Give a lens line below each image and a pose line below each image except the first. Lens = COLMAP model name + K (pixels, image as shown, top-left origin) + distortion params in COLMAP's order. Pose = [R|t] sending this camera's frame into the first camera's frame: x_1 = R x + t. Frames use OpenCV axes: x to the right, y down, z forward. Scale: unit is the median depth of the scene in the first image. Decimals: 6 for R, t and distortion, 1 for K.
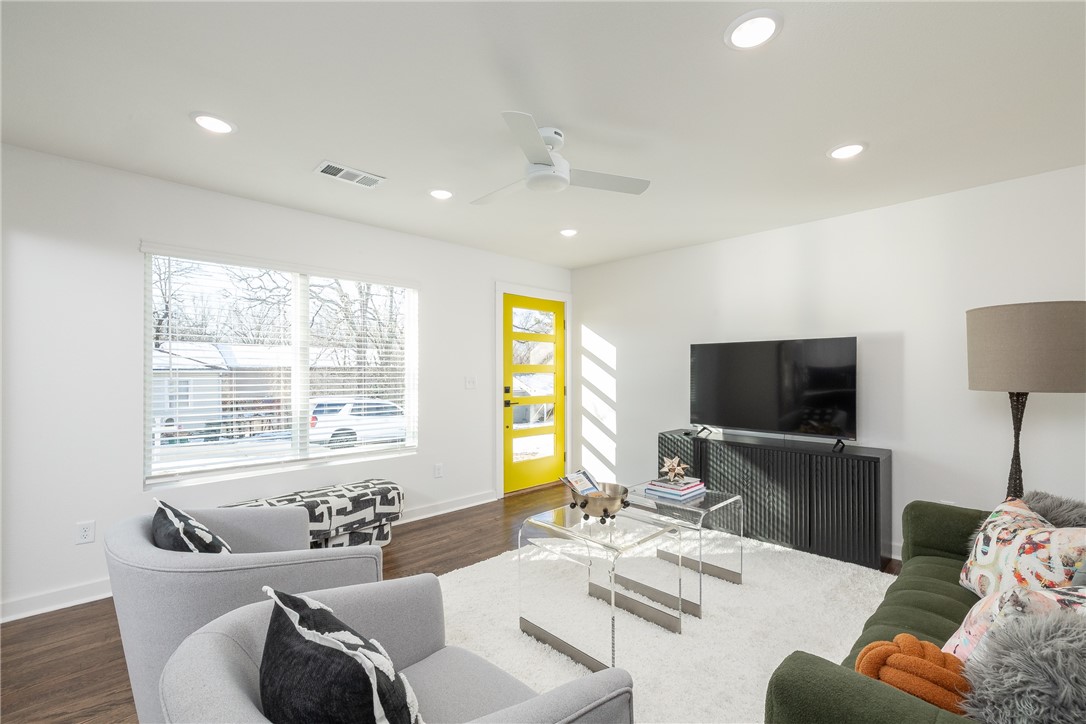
lens RADIAL K [[468.4, 0, 534.1], [0, 468.4, 370.9], [0, 0, 1]] dist [0.000721, 0.000133]
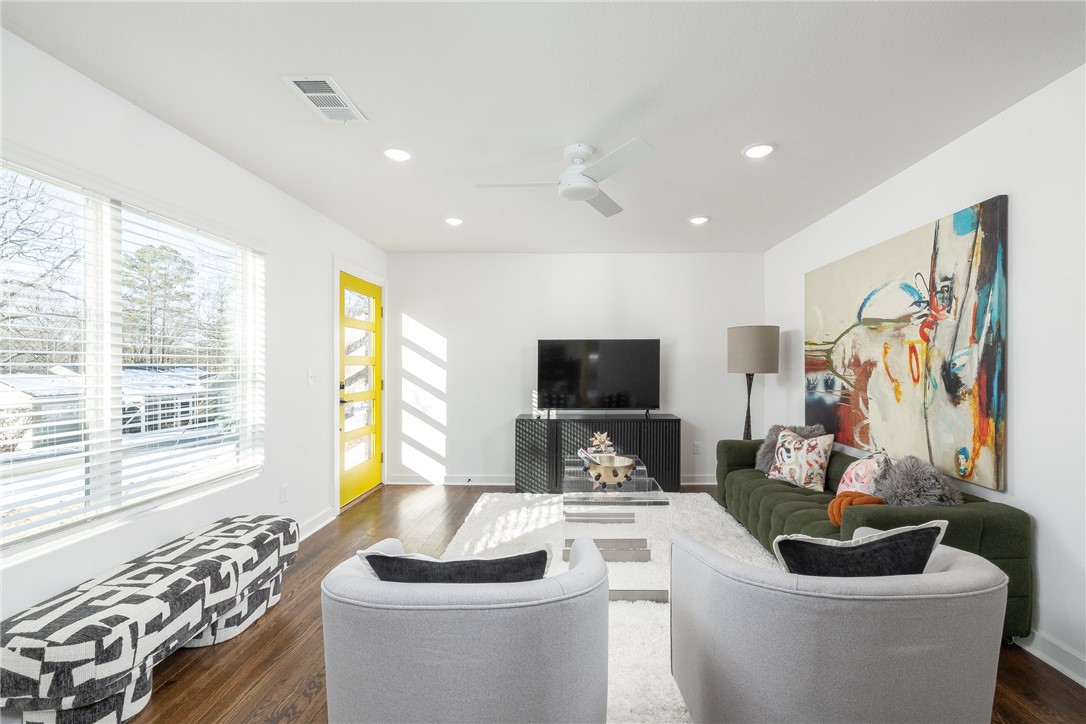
lens RADIAL K [[471.0, 0, 574.4], [0, 471.0, 363.6], [0, 0, 1]] dist [-0.002249, -0.000141]
pose [[0.693101, -0.001865, 0.720838, -0.546199], [0.002278, 0.999997, 0.000396, 0.003122], [-0.720837, 0.001368, 0.693104, 0.161833]]
